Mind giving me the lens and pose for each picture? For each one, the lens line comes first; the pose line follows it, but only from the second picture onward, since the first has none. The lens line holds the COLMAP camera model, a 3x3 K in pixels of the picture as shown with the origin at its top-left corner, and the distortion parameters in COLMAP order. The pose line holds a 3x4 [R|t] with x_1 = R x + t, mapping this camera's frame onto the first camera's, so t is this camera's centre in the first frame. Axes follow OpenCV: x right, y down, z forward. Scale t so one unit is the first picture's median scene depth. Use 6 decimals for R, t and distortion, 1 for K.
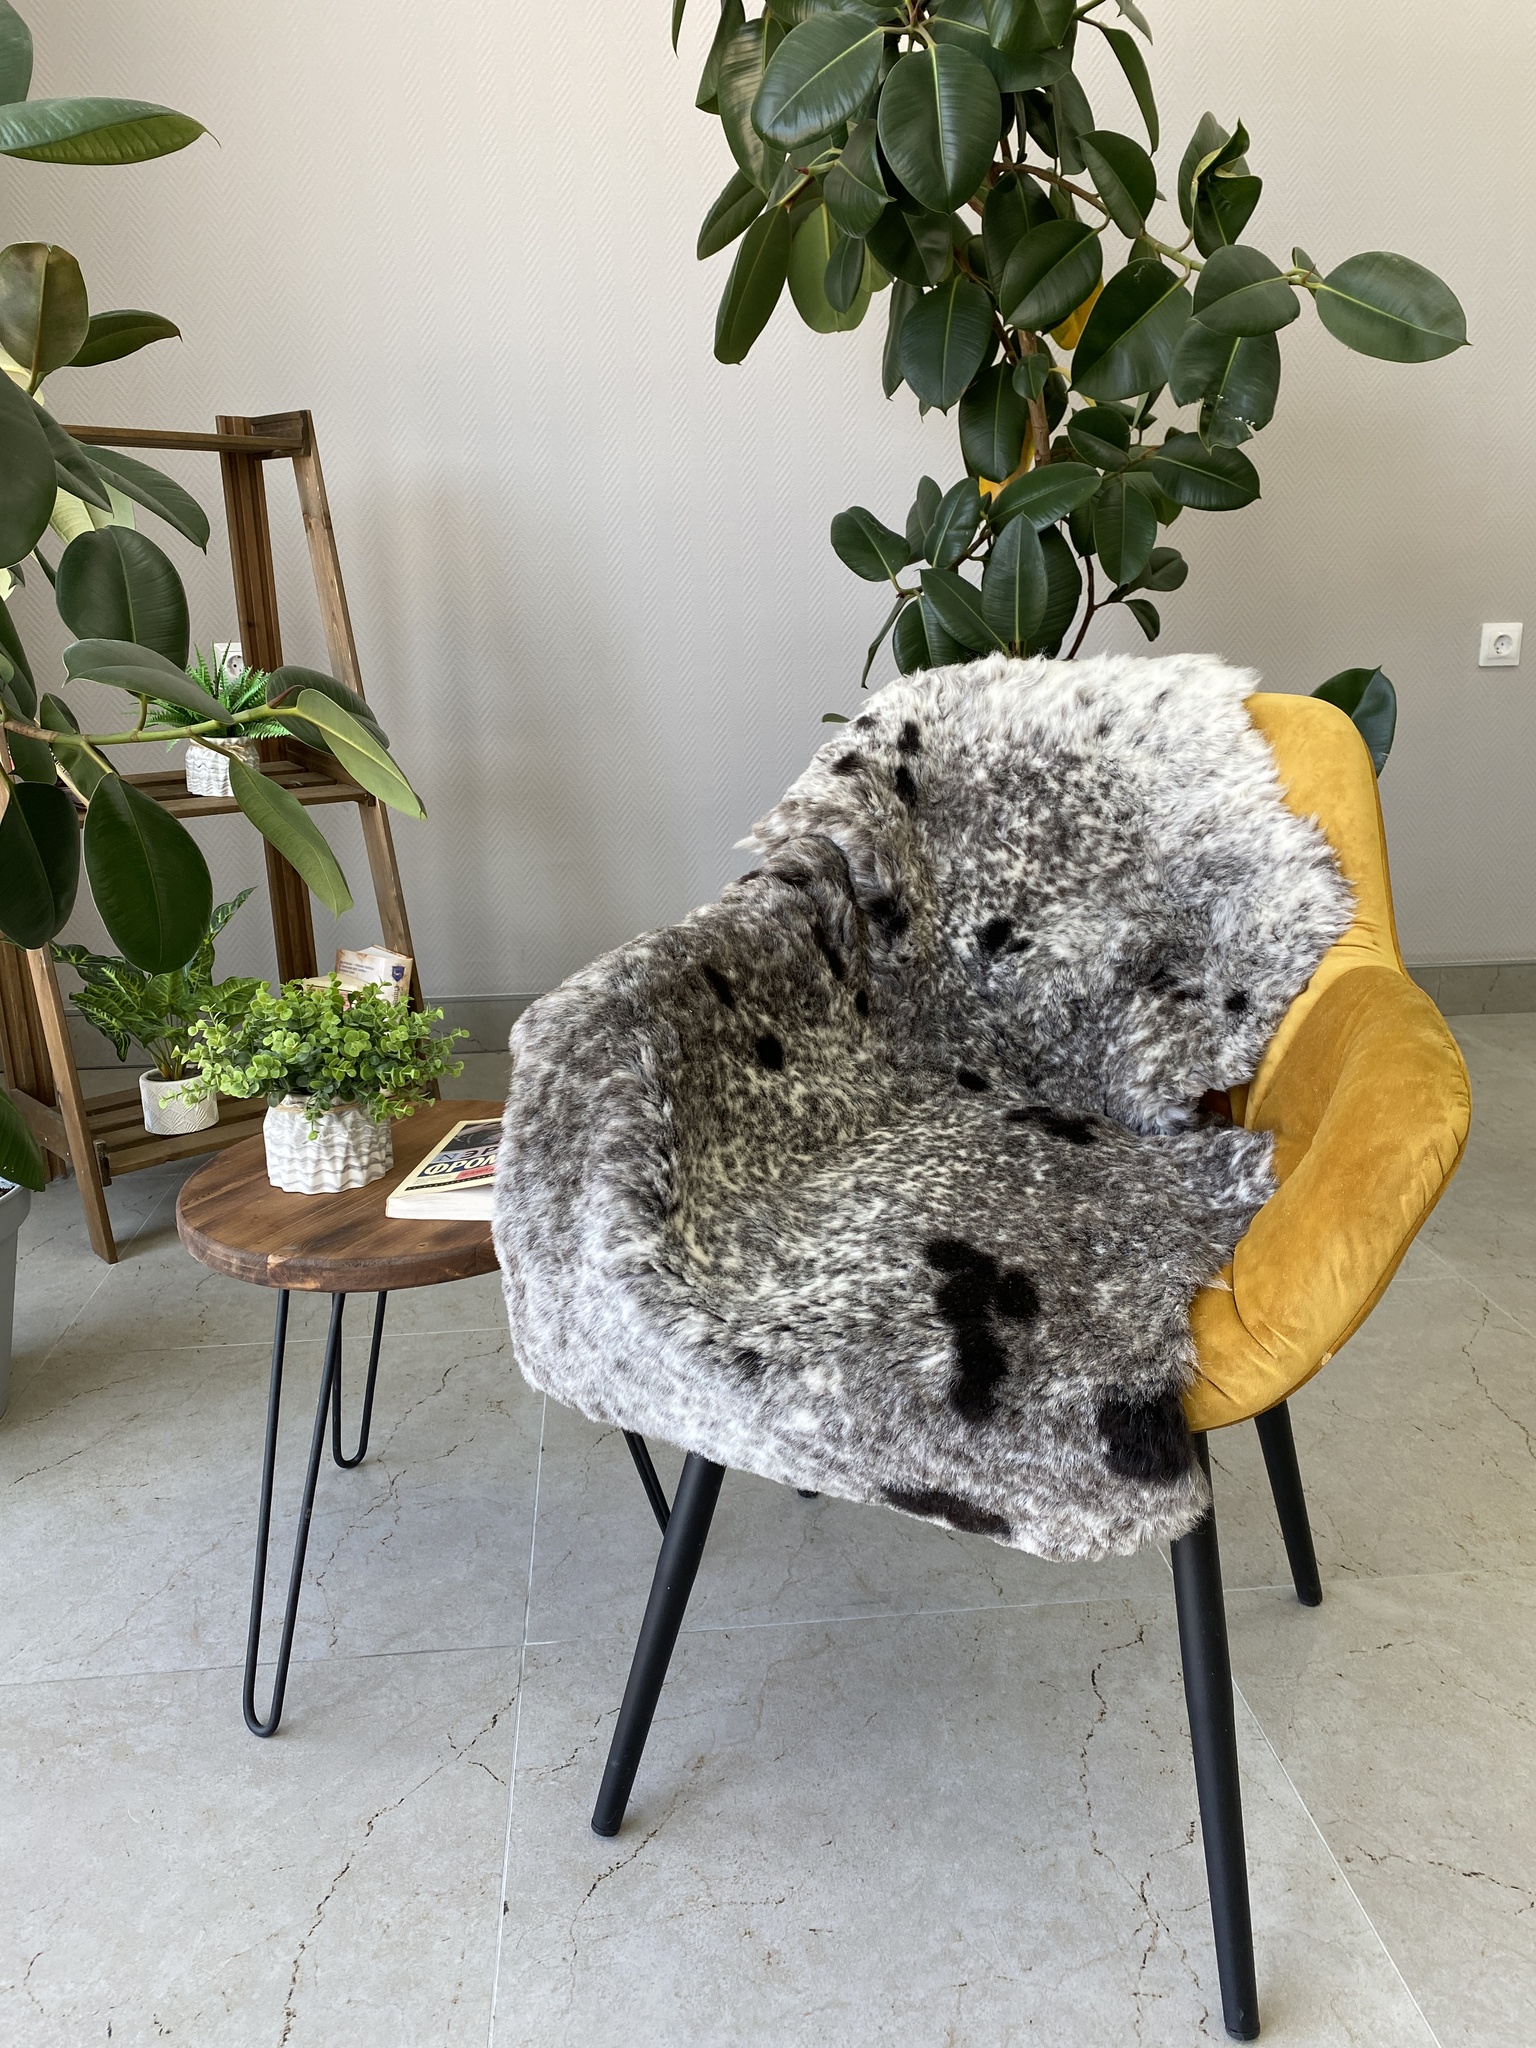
lens RADIAL K [[1555.7, 0, 775.7], [0, 1555.7, 1036.2], [0, 0, 1]] dist [0.072673, -0.103845]
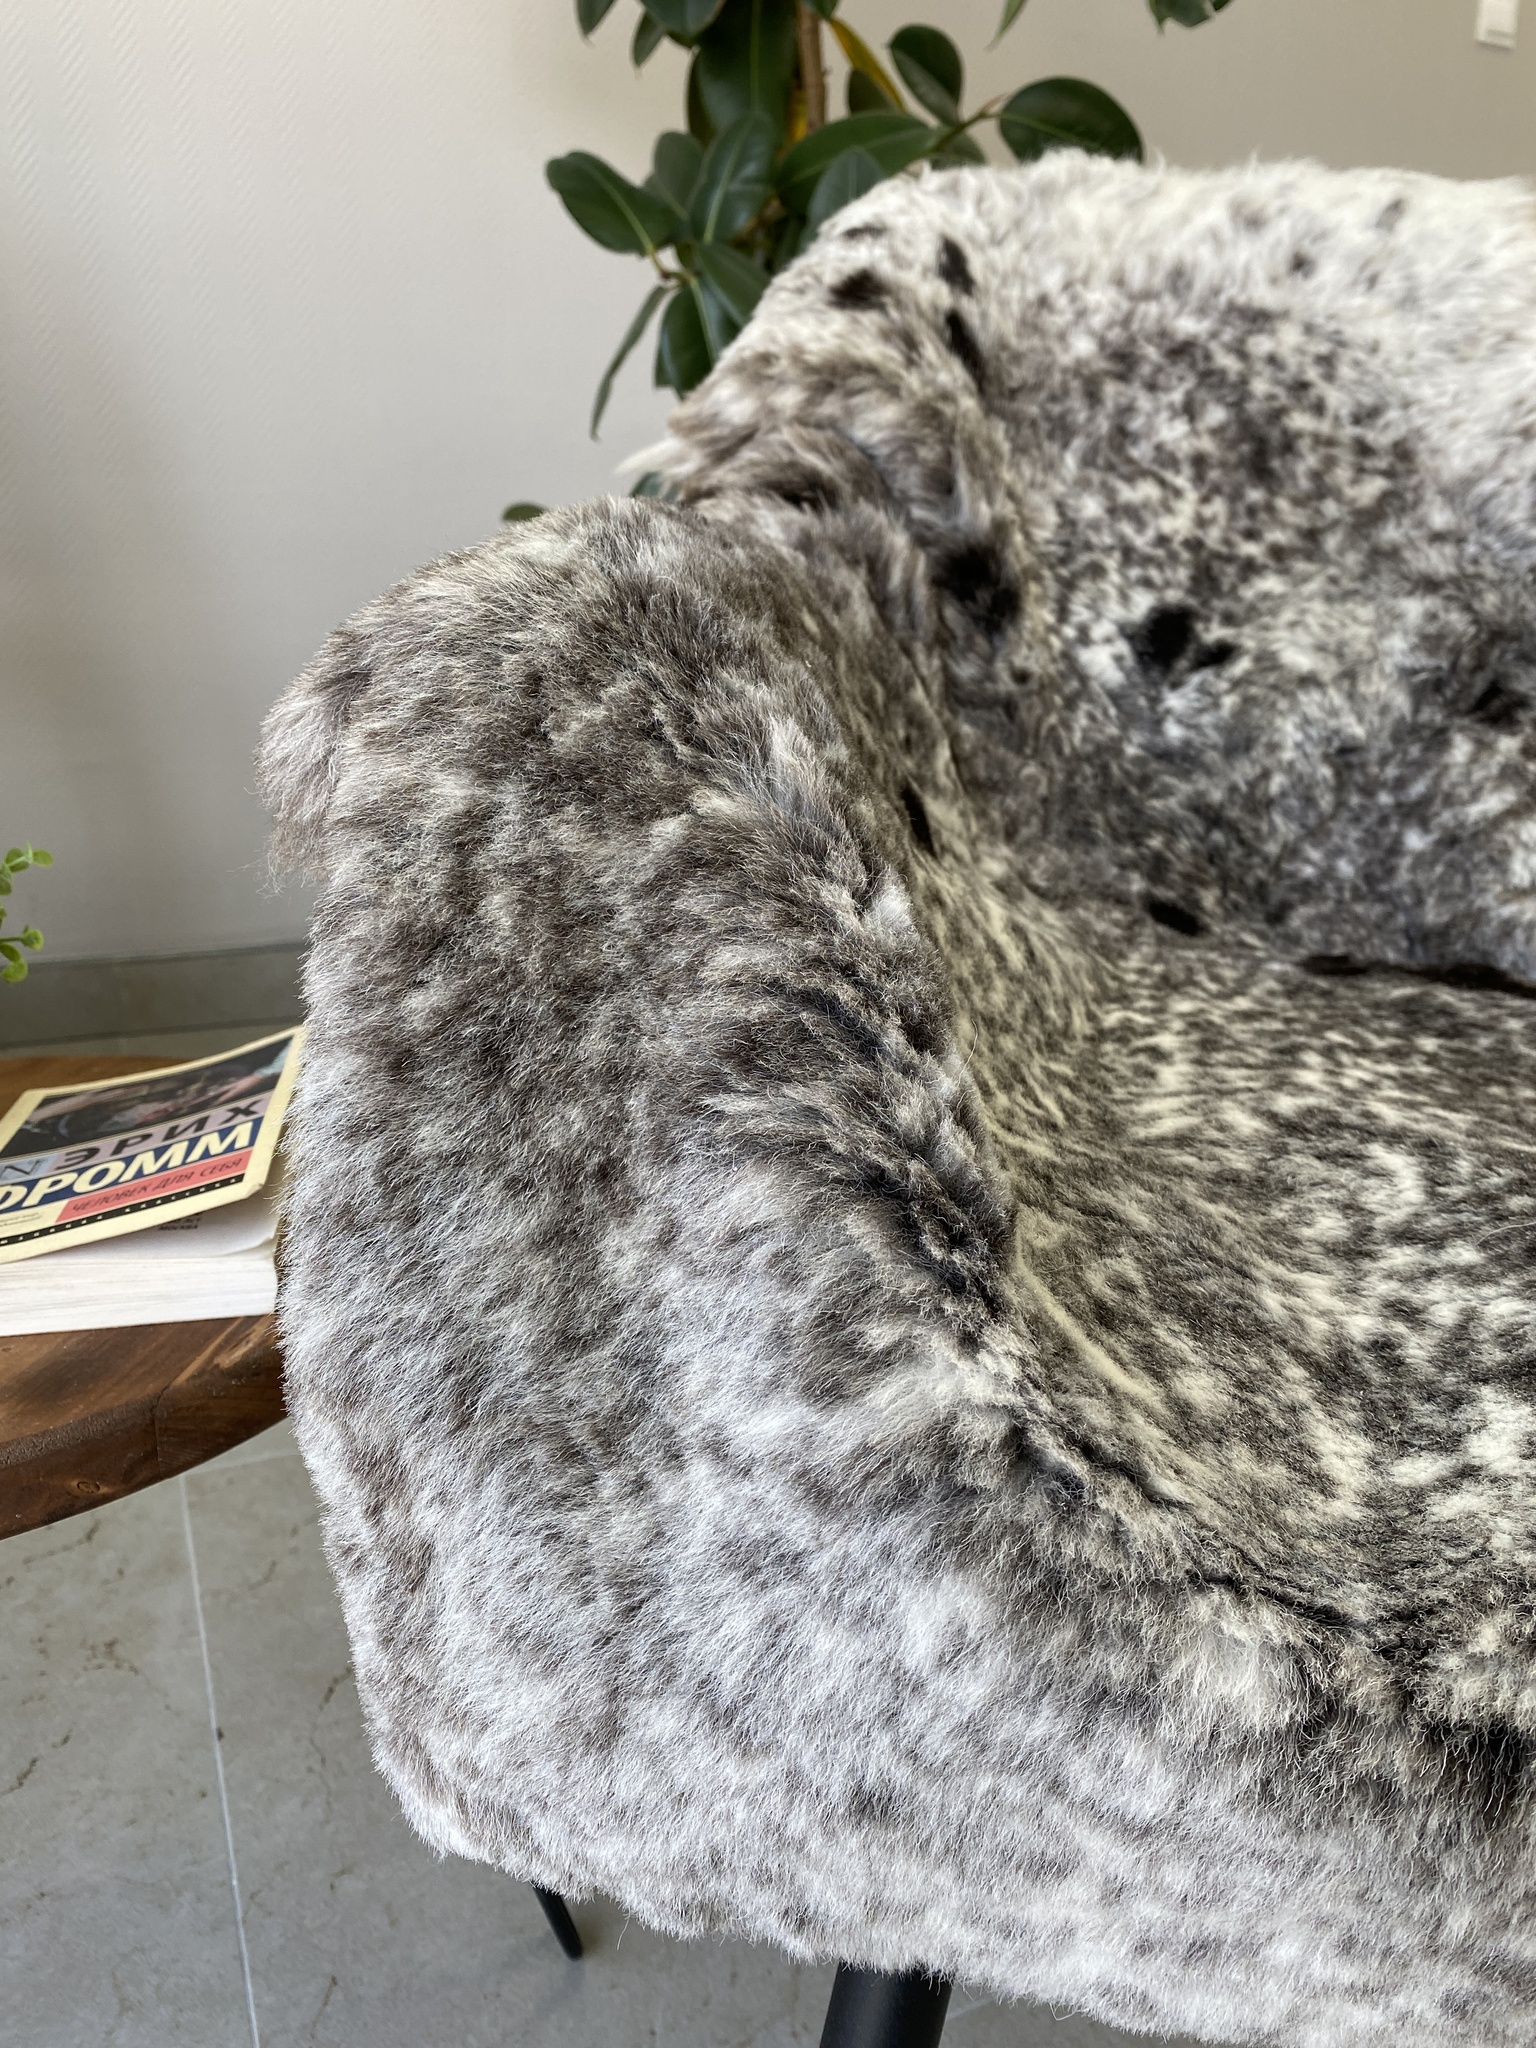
lens RADIAL K [[1555.7, 0, 794.3], [0, 1555.7, 1026.7], [0, 0, 1]] dist [0.072673, -0.103845]
pose [[0.948866, -0.065560, 0.308797, -0.145336], [0.067990, 0.997682, 0.002897, 0.054149], [-0.308271, 0.018246, 0.951124, 0.565798]]
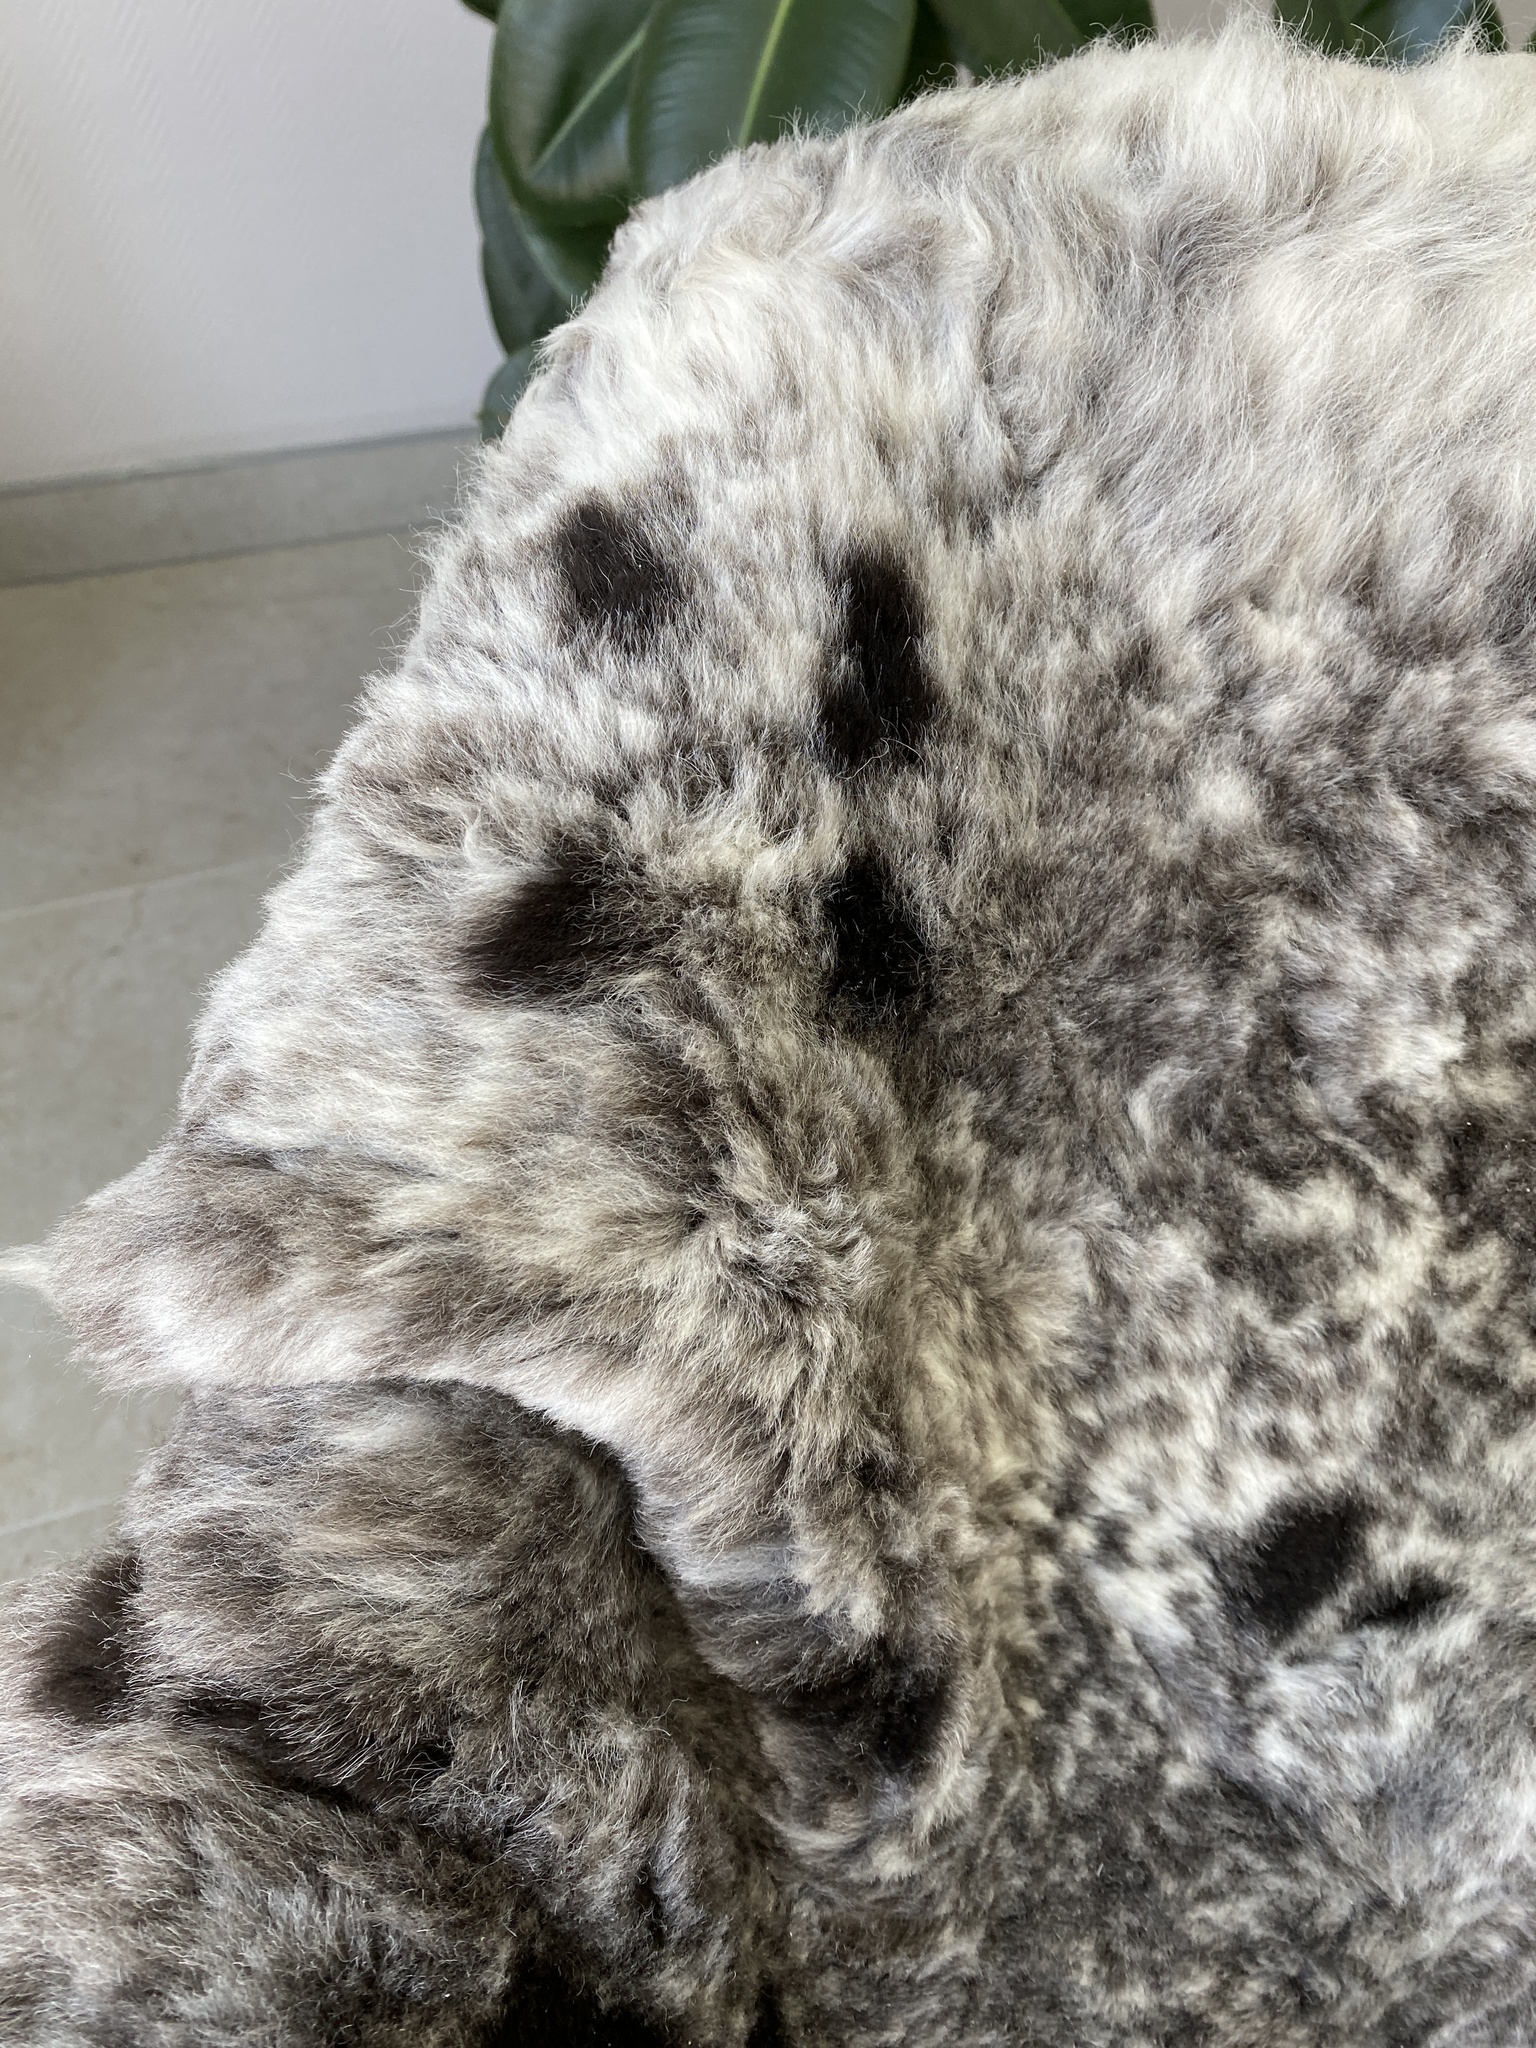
lens RADIAL K [[1555.7, 0, 796.0], [0, 1555.7, 987.6], [0, 0, 1]] dist [0.072673, -0.103845]
pose [[0.966262, -0.150396, 0.209088, 0.036586], [0.034830, 0.880649, 0.472486, -0.256199], [-0.255194, -0.449263, 0.856177, 0.883809]]
